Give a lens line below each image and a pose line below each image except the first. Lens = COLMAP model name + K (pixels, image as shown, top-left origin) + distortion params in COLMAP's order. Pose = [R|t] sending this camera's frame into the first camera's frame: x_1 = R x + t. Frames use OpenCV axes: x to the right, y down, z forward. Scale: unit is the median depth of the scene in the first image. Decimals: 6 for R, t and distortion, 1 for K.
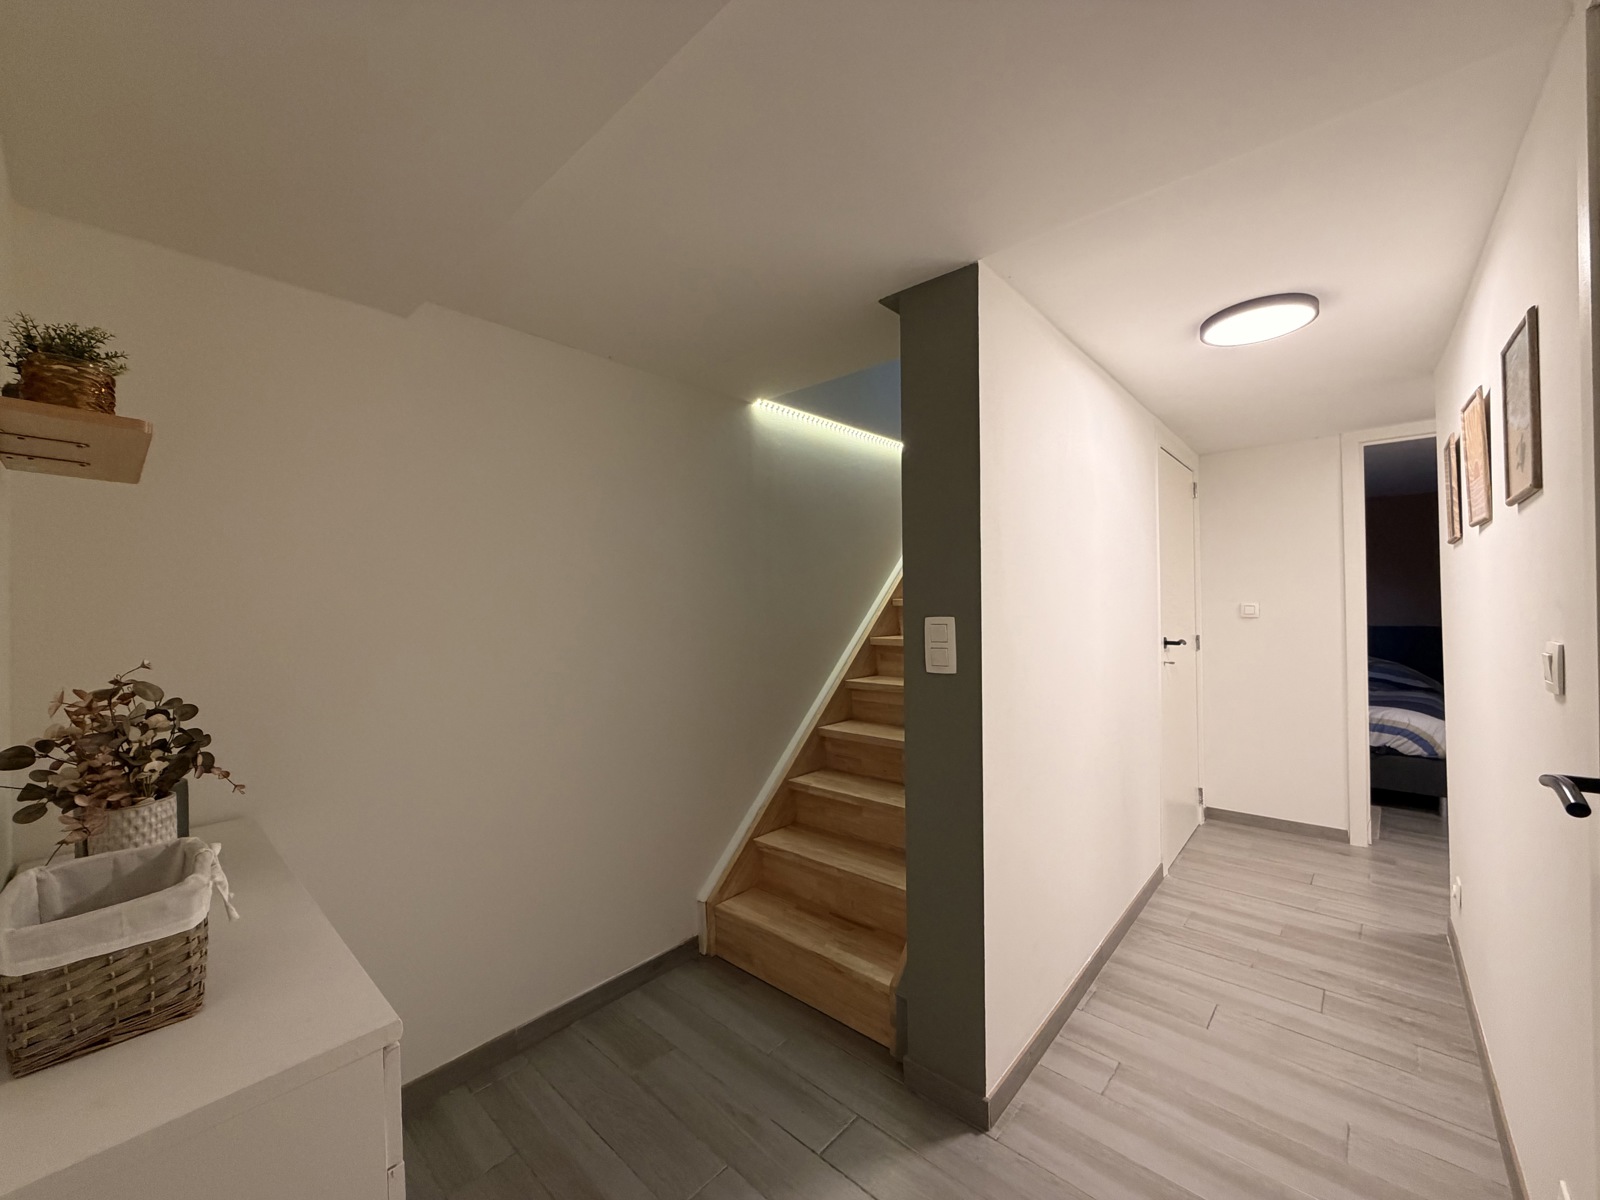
lens RADIAL K [[628.9, 0, 800.0], [0, 628.9, 600.0], [0, 0, 1]] dist [0.000739, 0.000048]
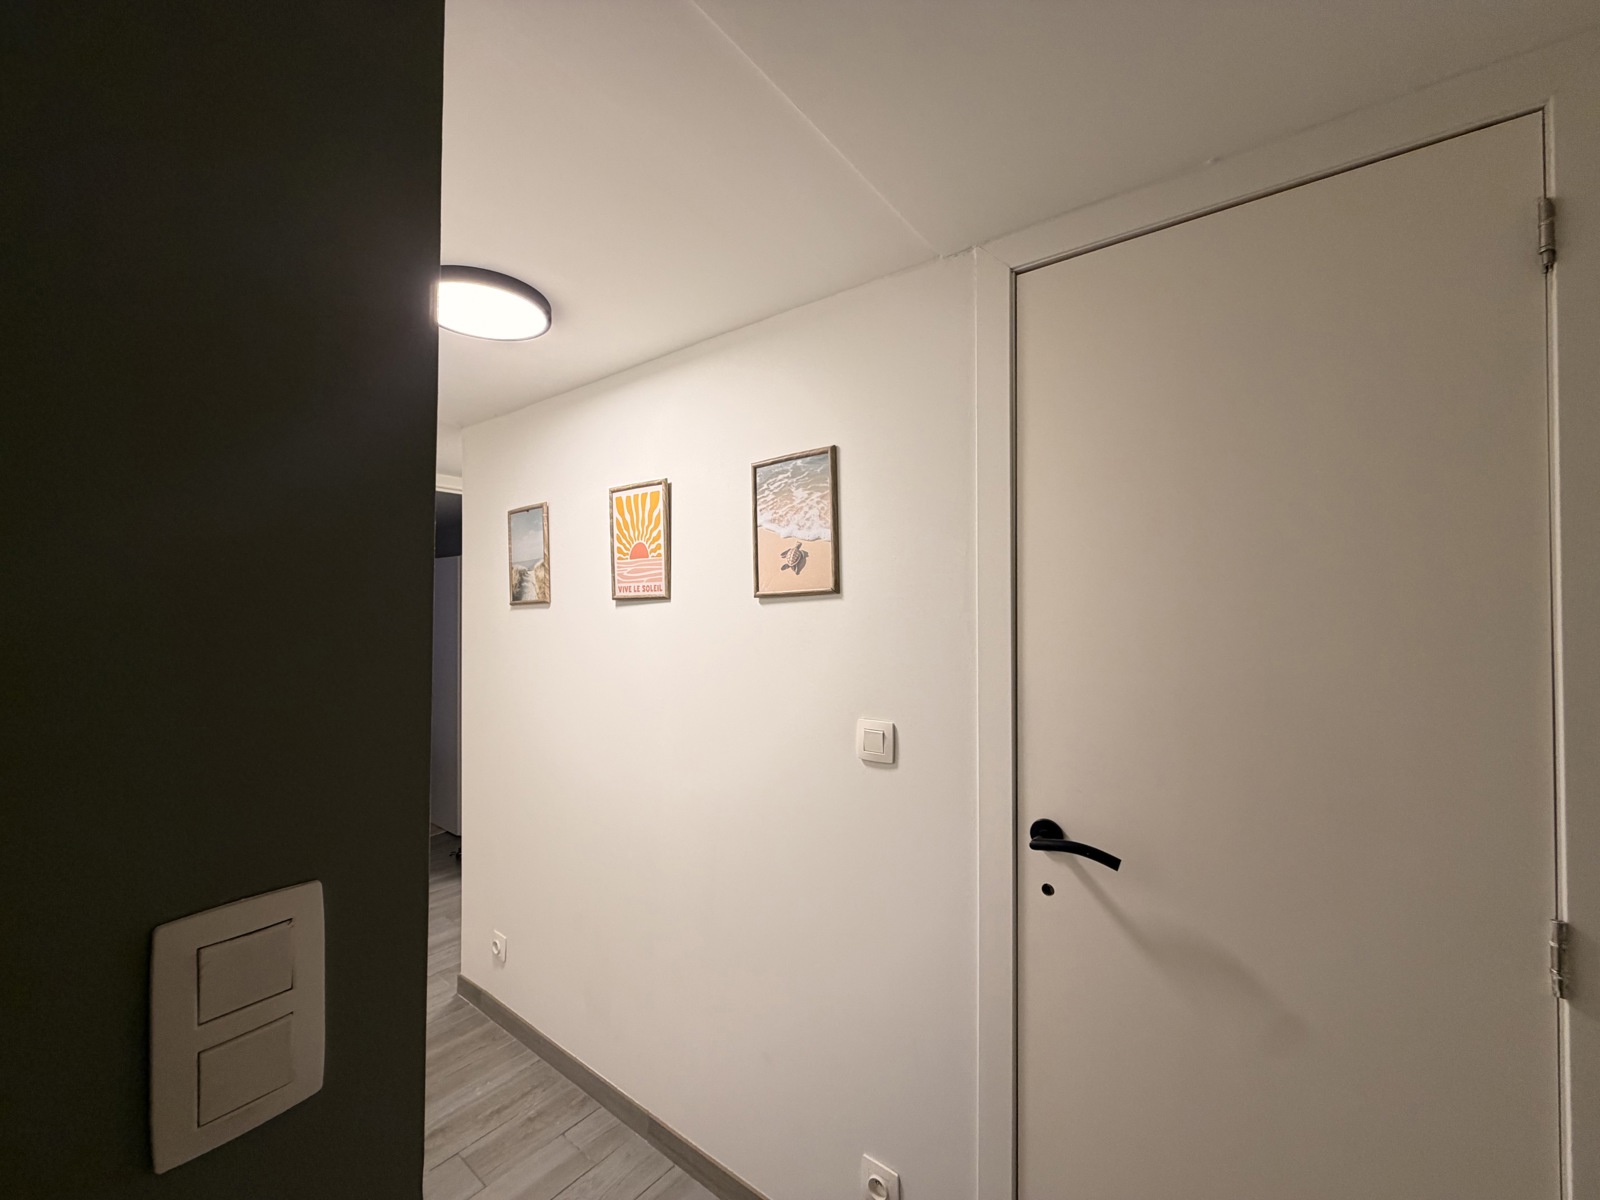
lens RADIAL K [[655.4, 0, 800.0], [0, 655.4, 600.0], [0, 0, 1]] dist [0.002847, 0.000252]
pose [[-0.064456, 0.020075, 0.997719, -0.055532], [-0.013267, 0.999692, -0.020972, -0.091737], [-0.997832, -0.014589, -0.064170, 0.787593]]
